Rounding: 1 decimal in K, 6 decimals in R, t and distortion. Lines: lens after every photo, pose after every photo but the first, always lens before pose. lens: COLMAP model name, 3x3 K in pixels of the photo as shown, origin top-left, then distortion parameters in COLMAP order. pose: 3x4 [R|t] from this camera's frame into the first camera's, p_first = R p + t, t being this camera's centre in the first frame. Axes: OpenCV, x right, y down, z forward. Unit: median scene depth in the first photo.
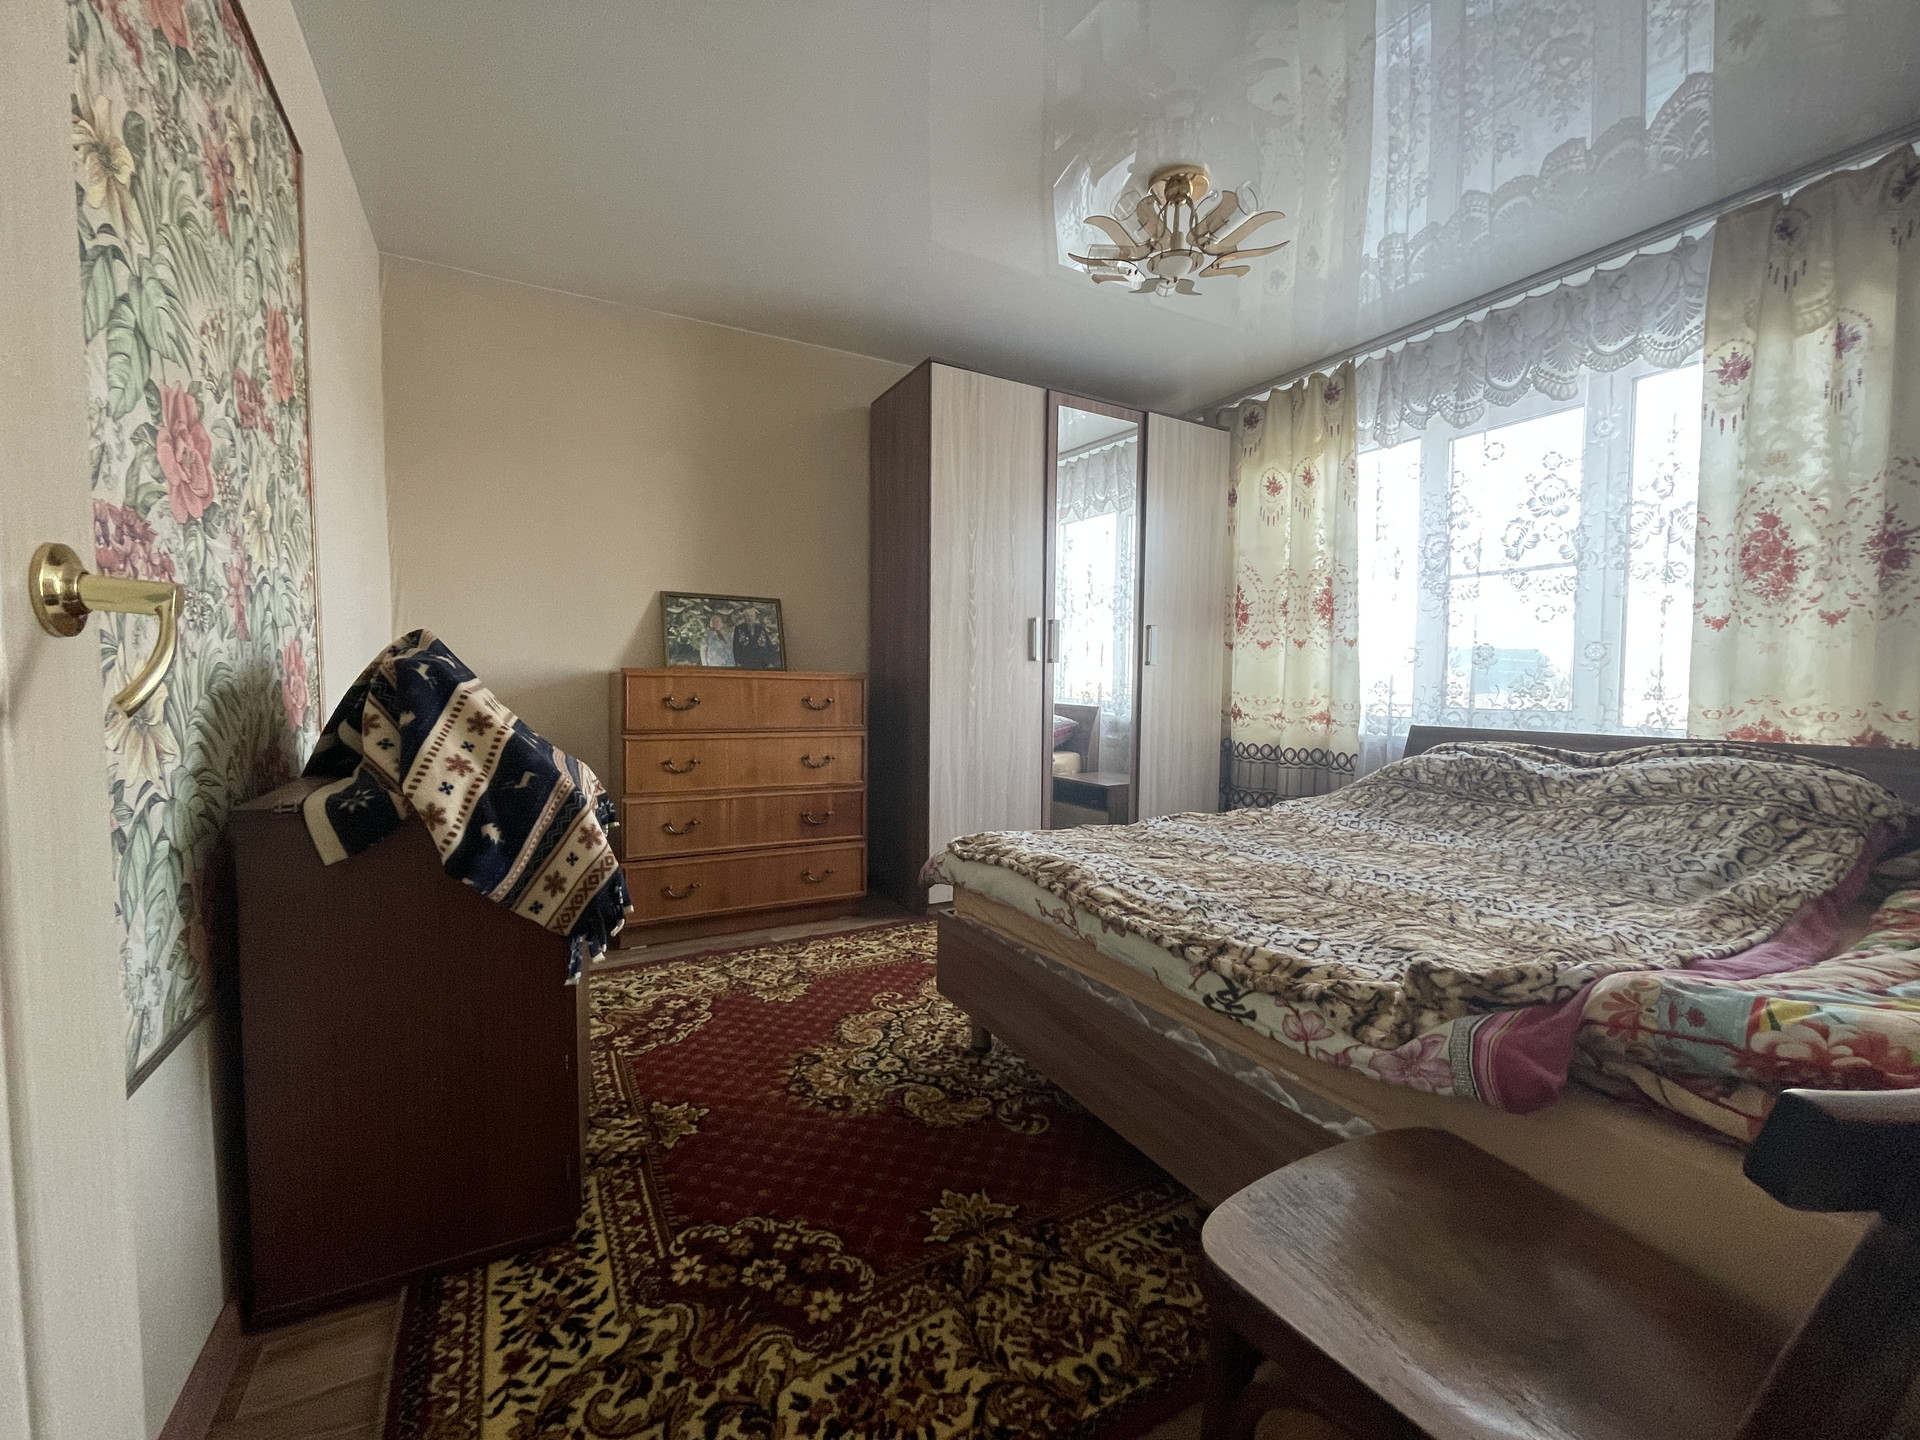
lens RADIAL K [[774.4, 0, 955.9], [0, 774.4, 718.7], [0, 0, 1]] dist [-0.000831, -0.000353]
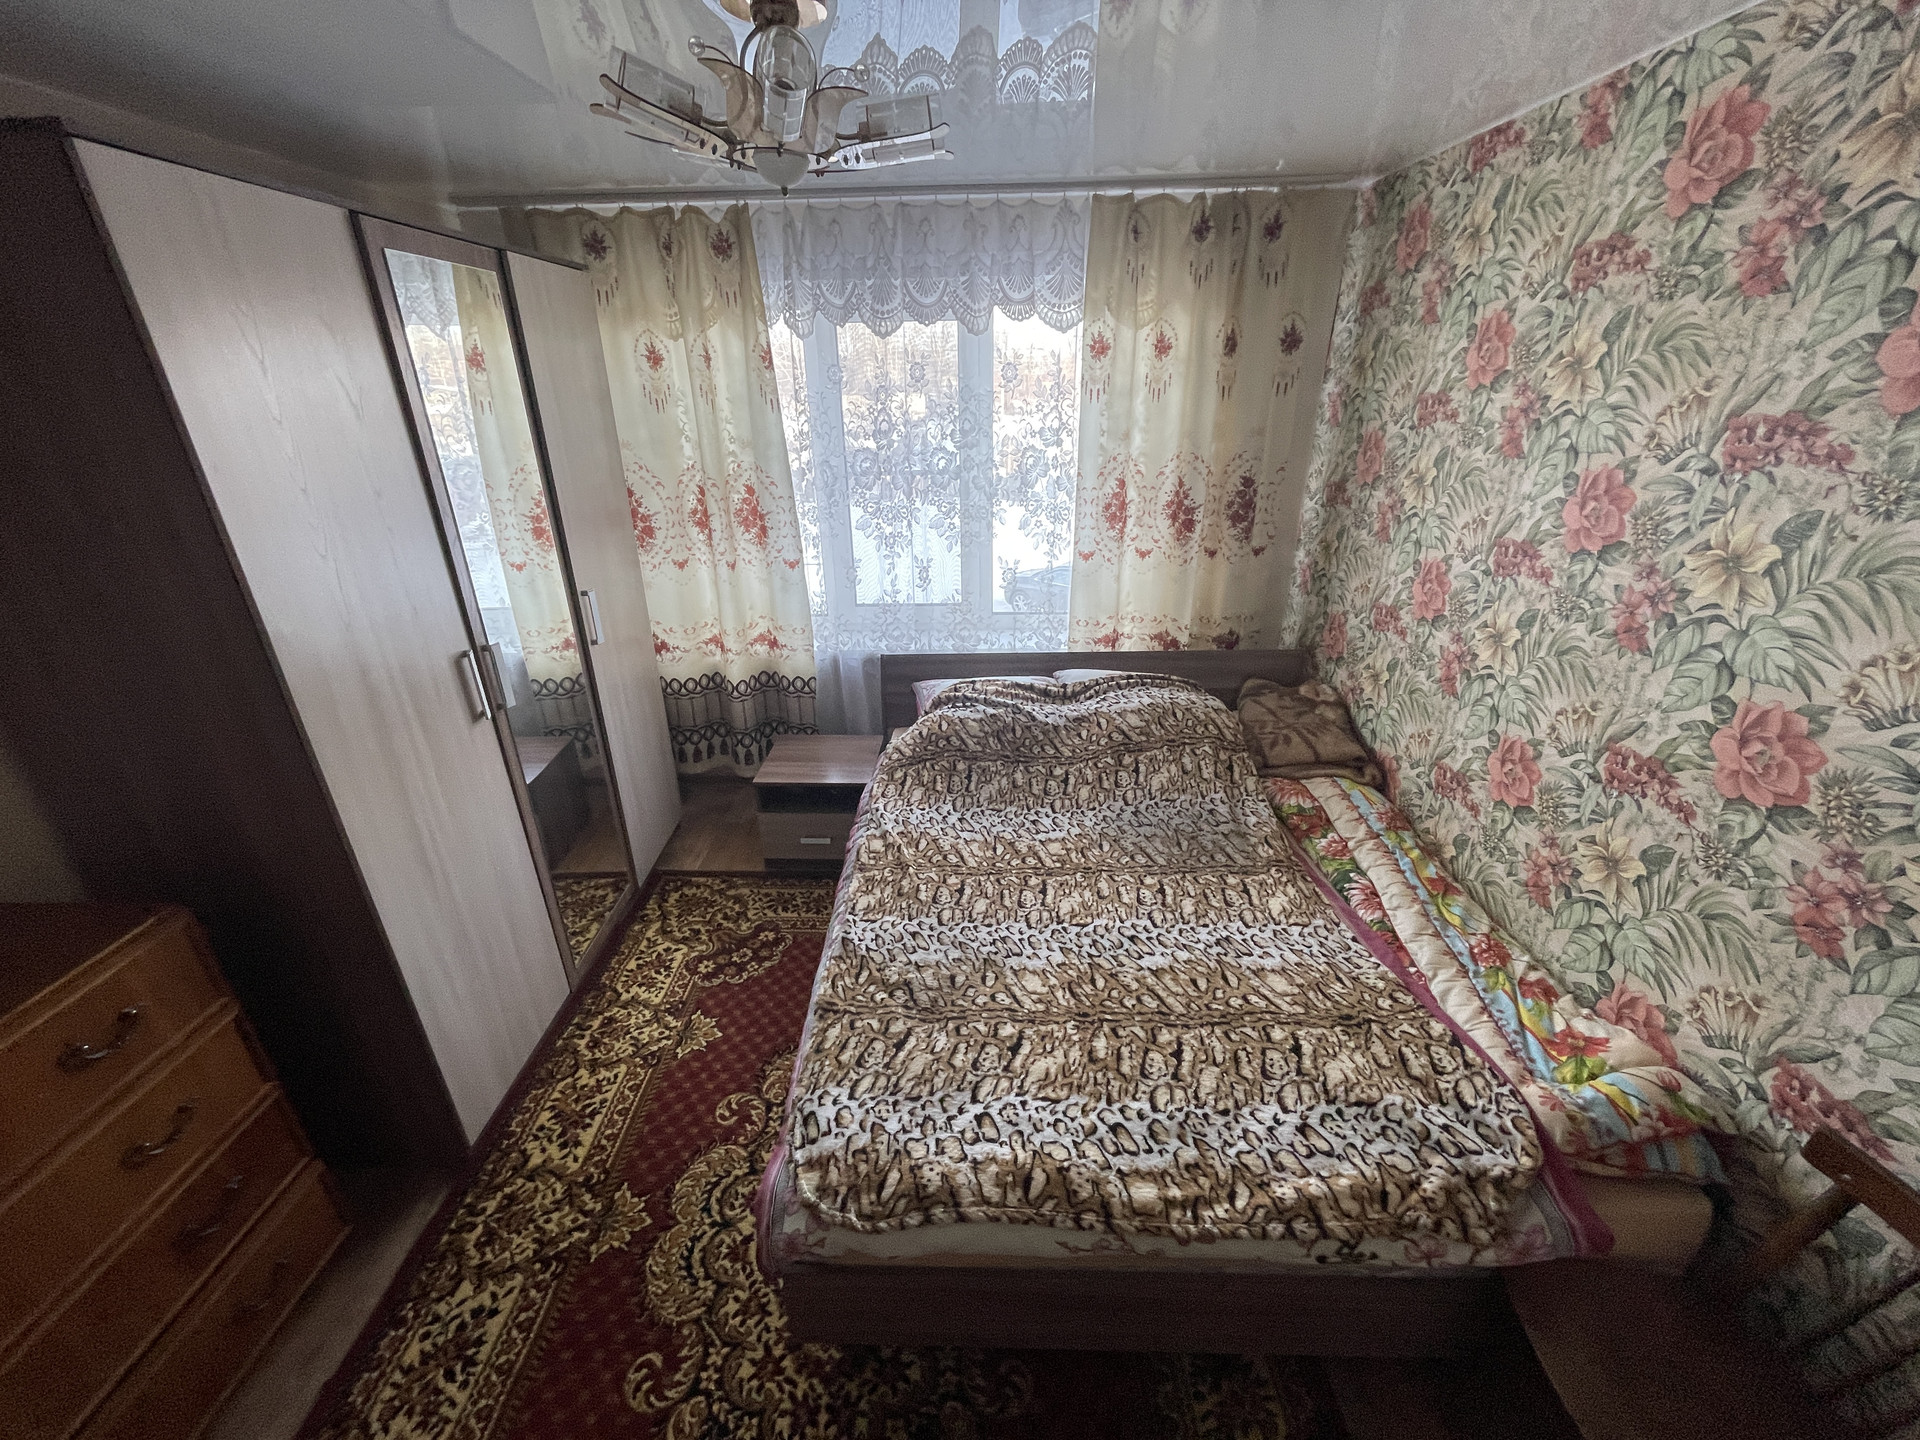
lens RADIAL K [[774.4, 0, 956.0], [0, 774.4, 723.2], [0, 0, 1]] dist [-0.000831, -0.000353]
pose [[0.508217, -0.368162, 0.778570, -0.189944], [0.060115, 0.916982, 0.394373, -0.295127], [-0.859128, -0.153623, 0.488158, 0.377121]]
